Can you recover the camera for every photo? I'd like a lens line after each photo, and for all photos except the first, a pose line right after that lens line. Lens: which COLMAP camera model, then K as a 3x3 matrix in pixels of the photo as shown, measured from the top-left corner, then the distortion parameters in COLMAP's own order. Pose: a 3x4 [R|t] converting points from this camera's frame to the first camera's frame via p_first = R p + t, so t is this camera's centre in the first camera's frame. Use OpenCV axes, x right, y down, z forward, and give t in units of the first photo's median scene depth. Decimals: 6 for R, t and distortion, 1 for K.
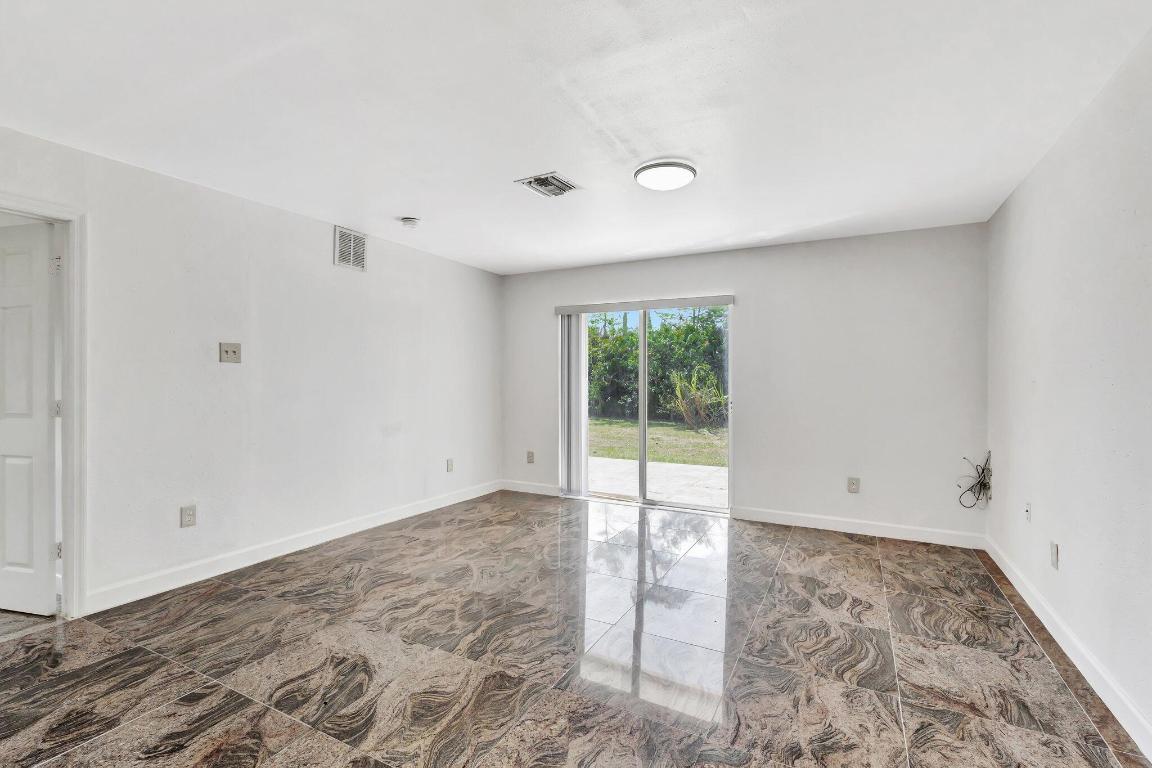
lens RADIAL K [[529.1, 0, 573.4], [0, 529.1, 378.9], [0, 0, 1]] dist [0.002650, -0.000597]
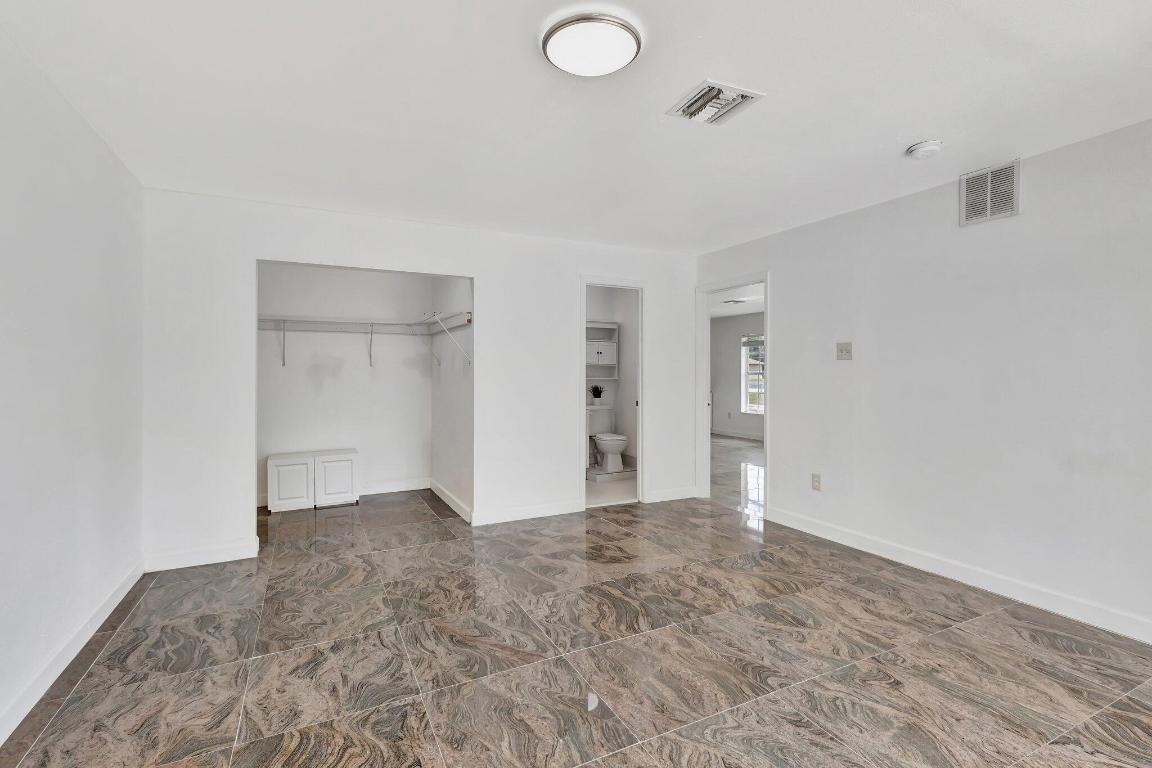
lens RADIAL K [[529.1, 0, 573.4], [0, 529.1, 378.9], [0, 0, 1]] dist [0.002650, -0.000597]
pose [[-0.581925, 0.005984, -0.813220, 0.843551], [-0.002725, 0.999953, 0.009307, 0.001396], [0.813238, 0.007632, -0.581882, 1.653238]]
